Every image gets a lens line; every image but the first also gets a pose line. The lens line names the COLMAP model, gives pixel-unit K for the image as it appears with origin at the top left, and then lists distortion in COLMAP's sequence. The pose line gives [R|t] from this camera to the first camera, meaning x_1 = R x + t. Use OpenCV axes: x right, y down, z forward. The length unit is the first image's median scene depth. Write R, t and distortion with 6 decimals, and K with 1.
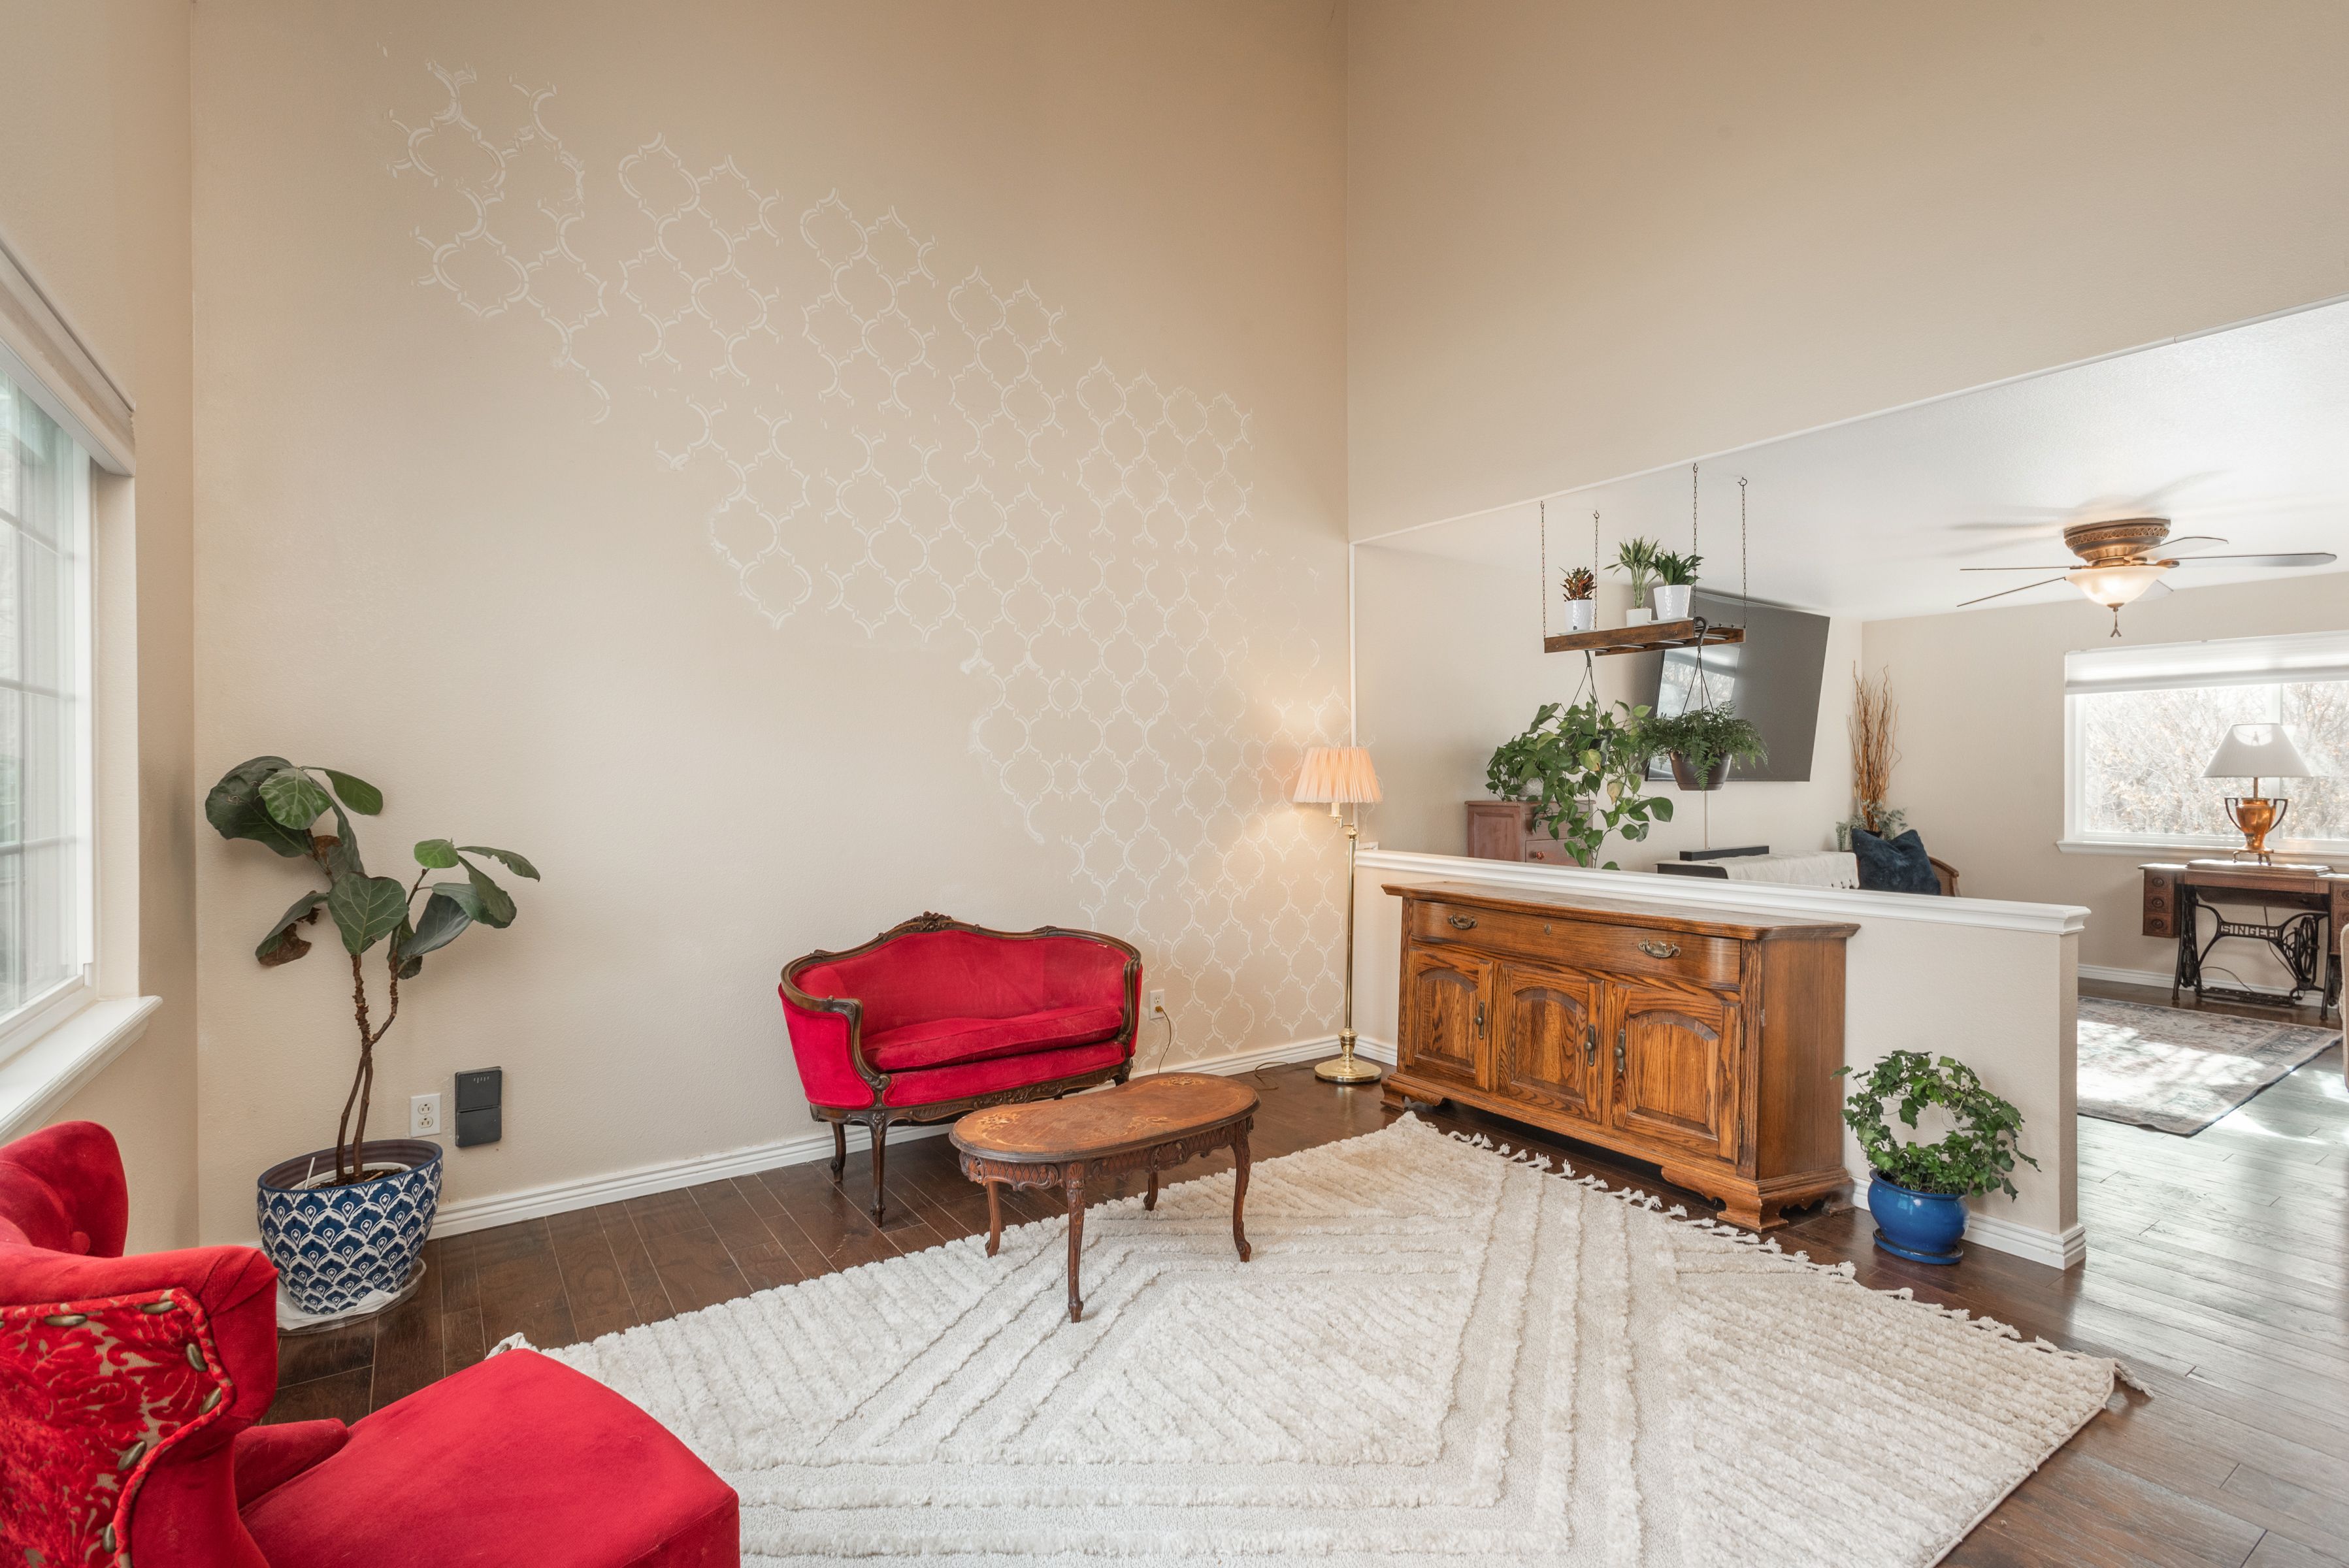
lens RADIAL K [[1089.5, 0, 1162.3], [0, 1089.5, 783.4], [0, 0, 1]] dist [0.015763, 0.000255]
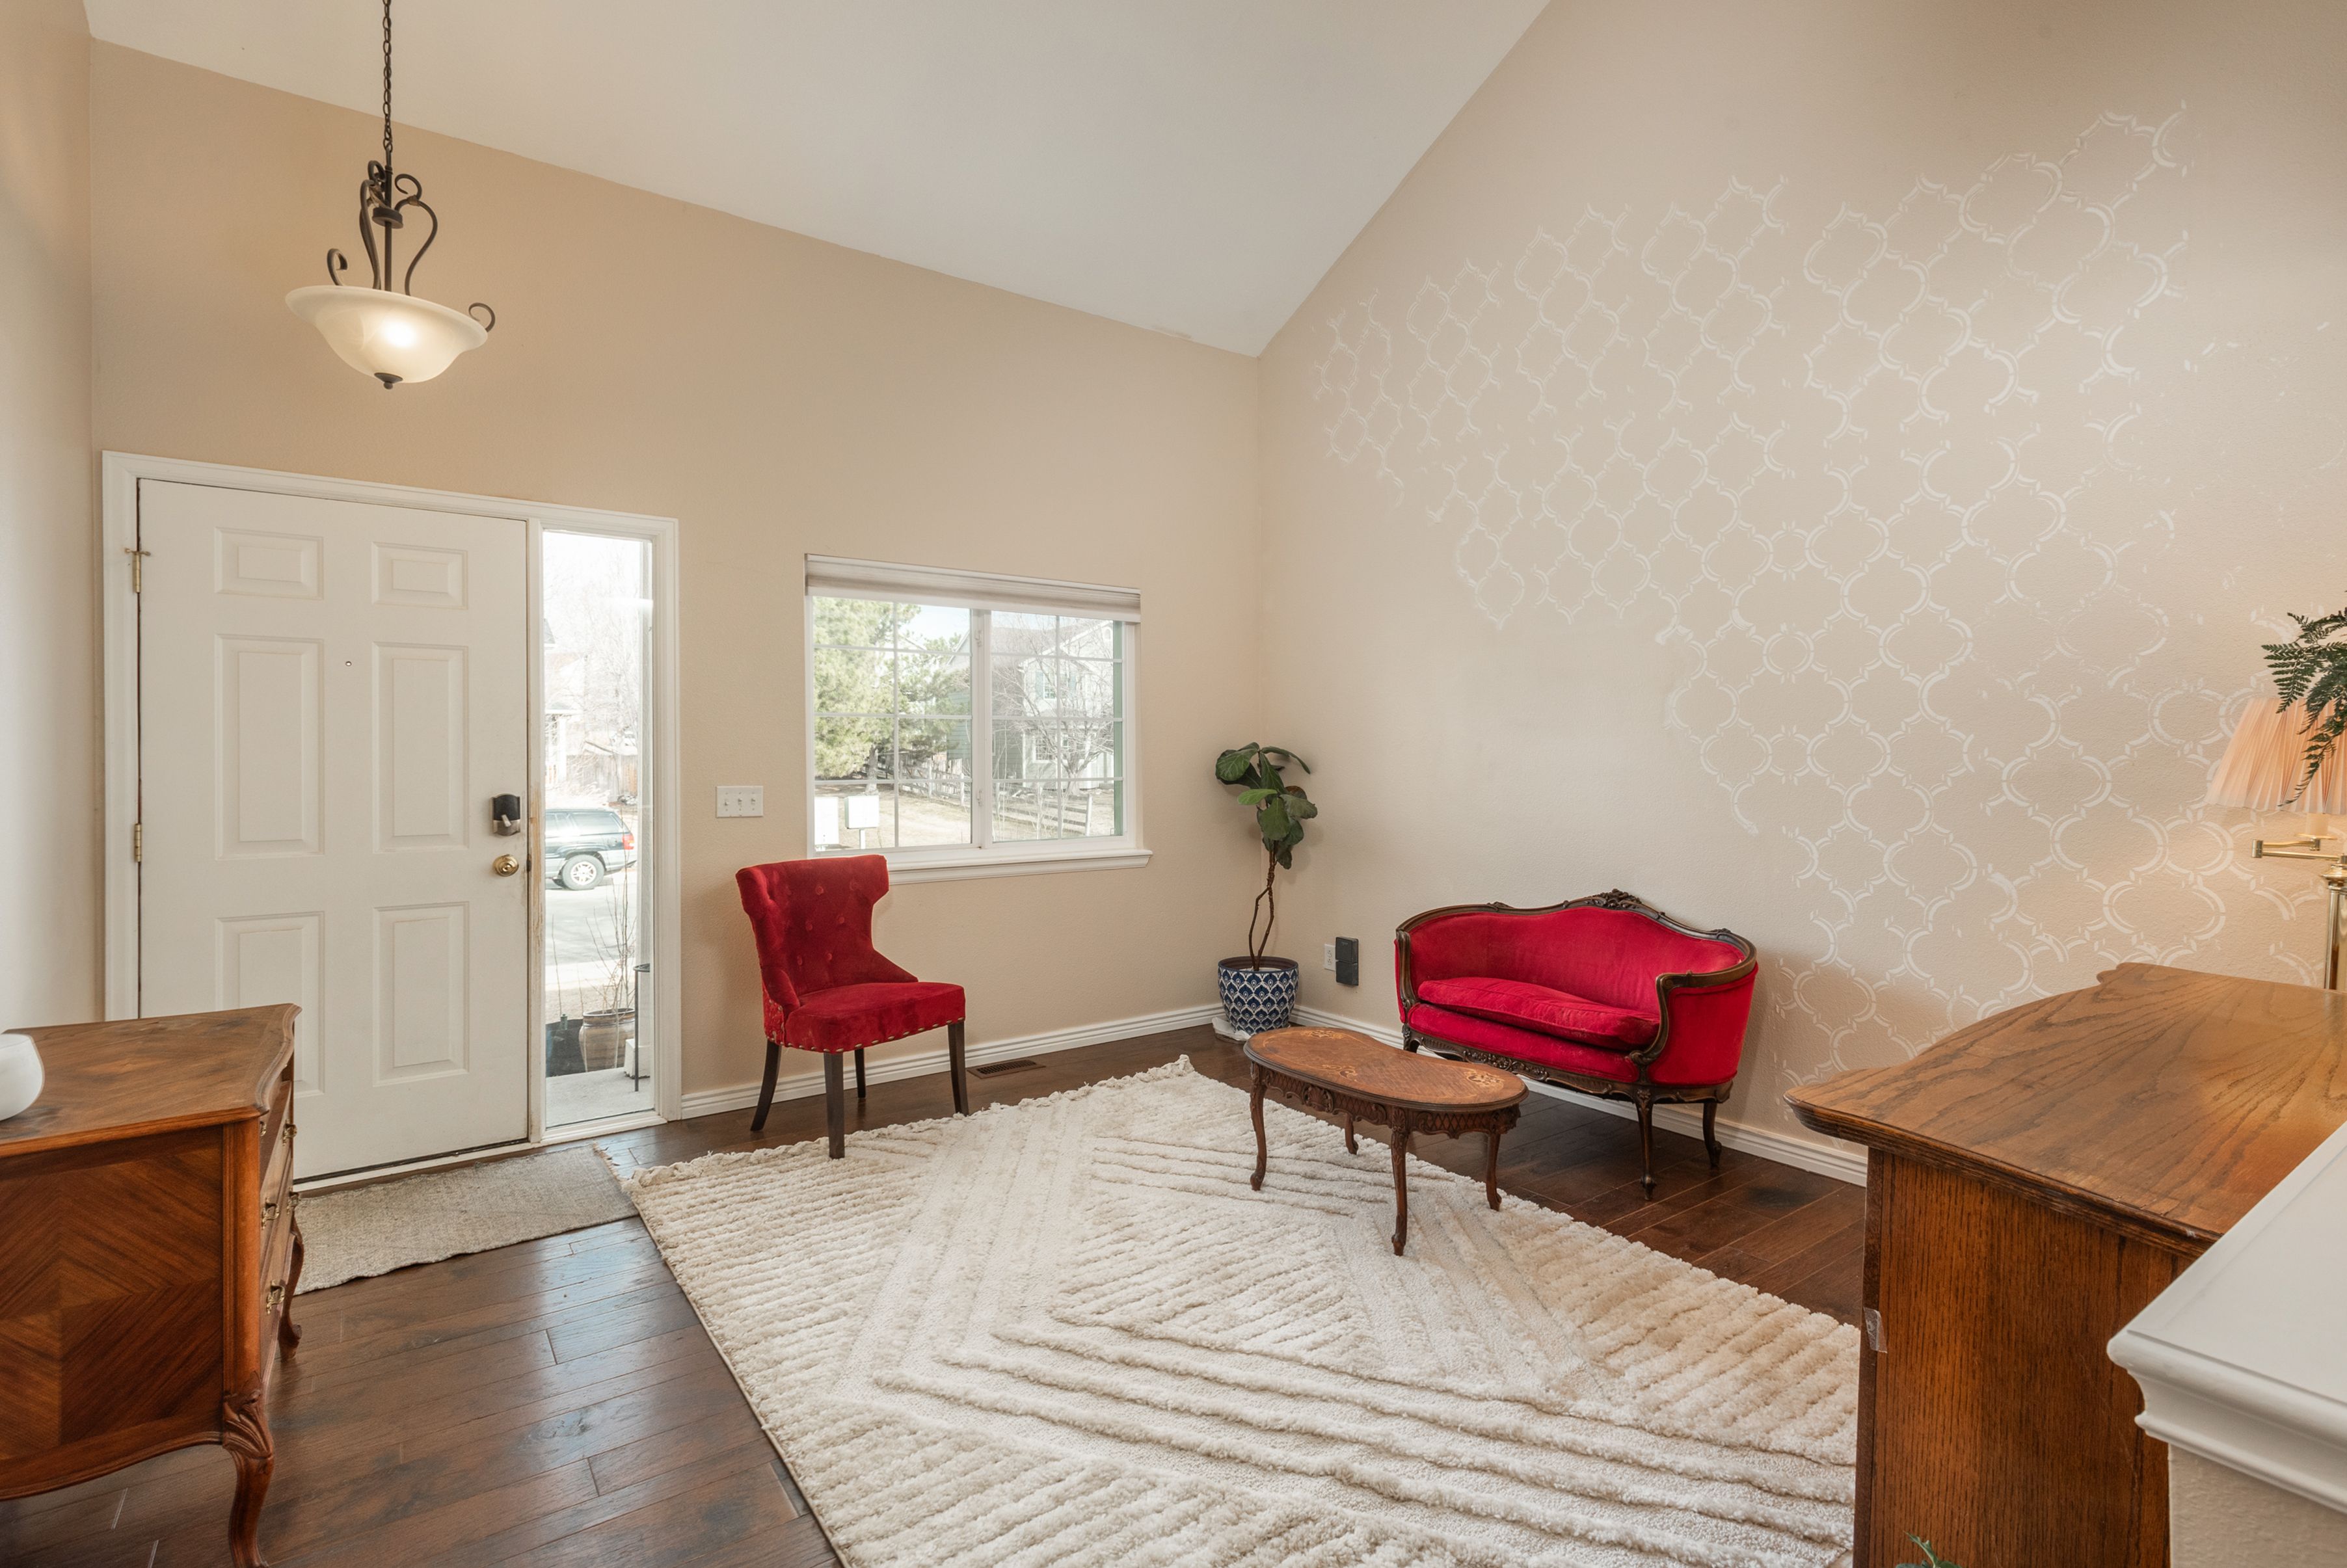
lens RADIAL K [[1091.5, 0, 1171.3], [0, 1091.5, 750.9], [0, 0, 1]] dist [0.018327, -0.000145]
pose [[0.042170, 0.002991, -0.999106, 0.739253], [-0.002891, 0.999992, 0.002872, -0.010290], [0.999106, 0.002767, 0.042178, 0.532368]]
